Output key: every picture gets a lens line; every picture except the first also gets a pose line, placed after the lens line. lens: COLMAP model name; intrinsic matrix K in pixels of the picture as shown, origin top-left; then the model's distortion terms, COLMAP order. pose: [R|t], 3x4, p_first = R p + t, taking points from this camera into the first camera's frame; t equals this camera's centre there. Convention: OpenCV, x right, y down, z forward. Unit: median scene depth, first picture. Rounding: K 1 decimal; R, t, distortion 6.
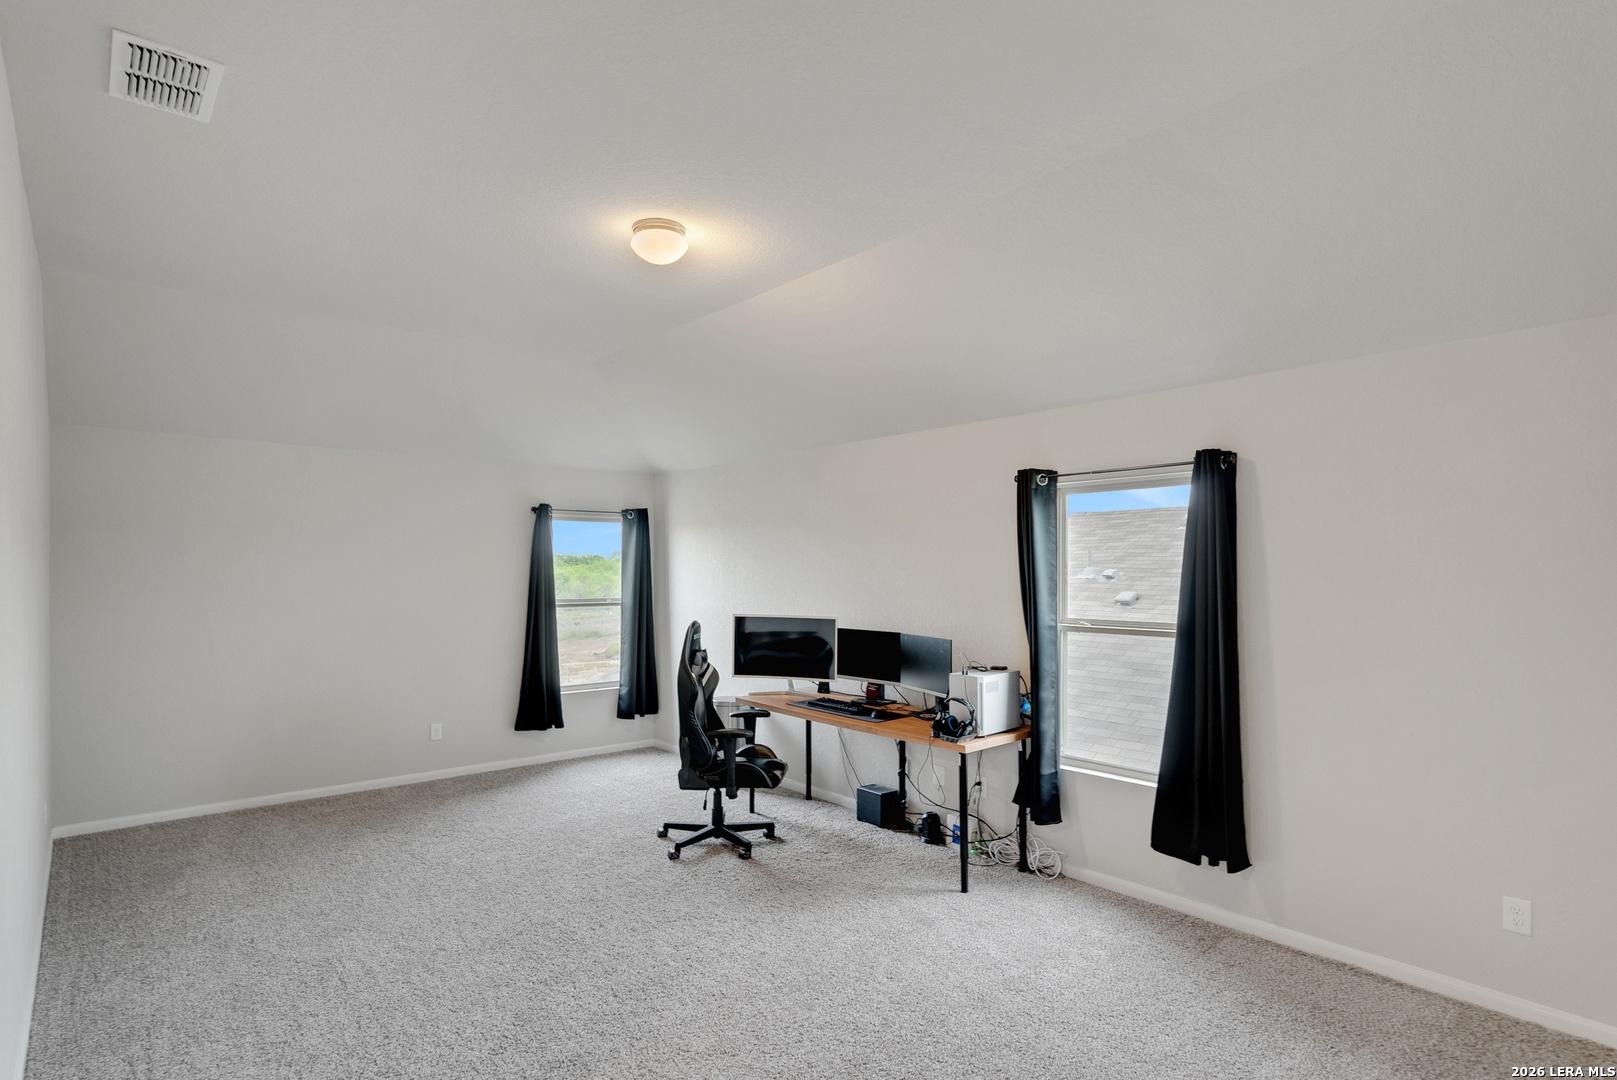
lens RADIAL K [[836.5, 0, 808.5], [0, 836.5, 540.0], [0, 0, 1]] dist [0.001274, 0.000565]
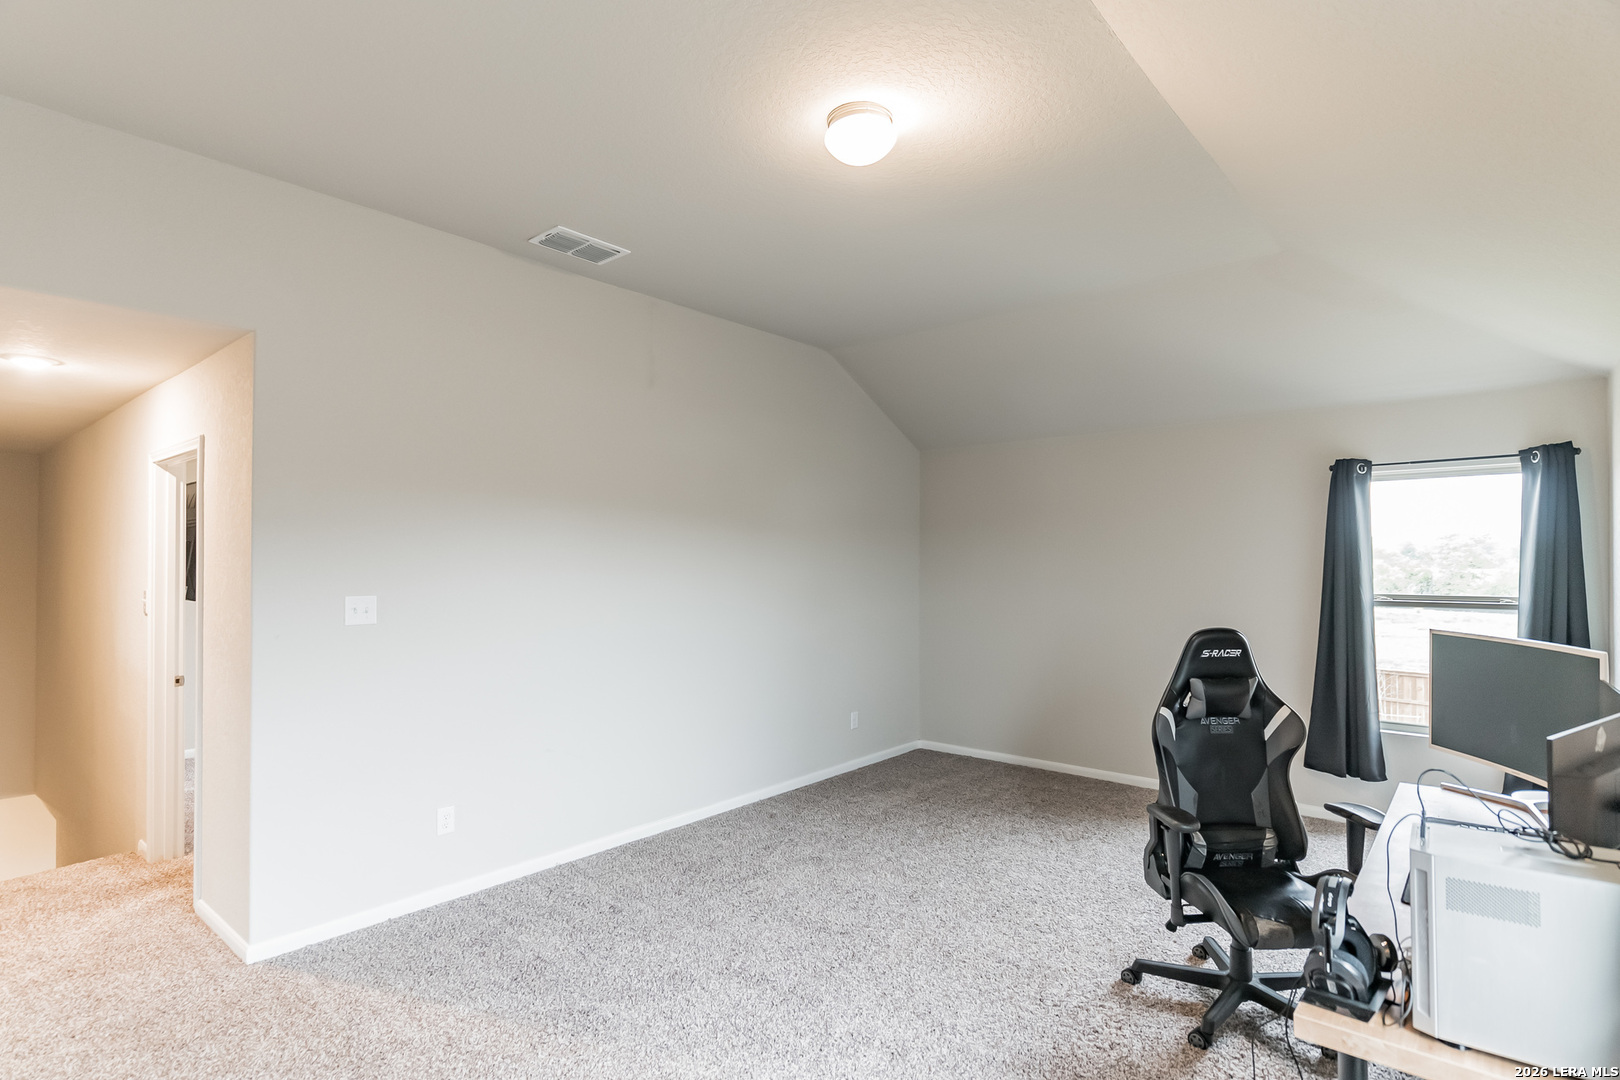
lens RADIAL K [[810.1, 0, 810.0], [0, 810.1, 540.0], [0, 0, 1]] dist [-0.000072, 0.000062]
pose [[0.160844, -0.031351, -0.986482, 0.362294], [0.033212, 0.999101, -0.026337, 0.036346], [0.986421, -0.028527, 0.161741, 0.545598]]
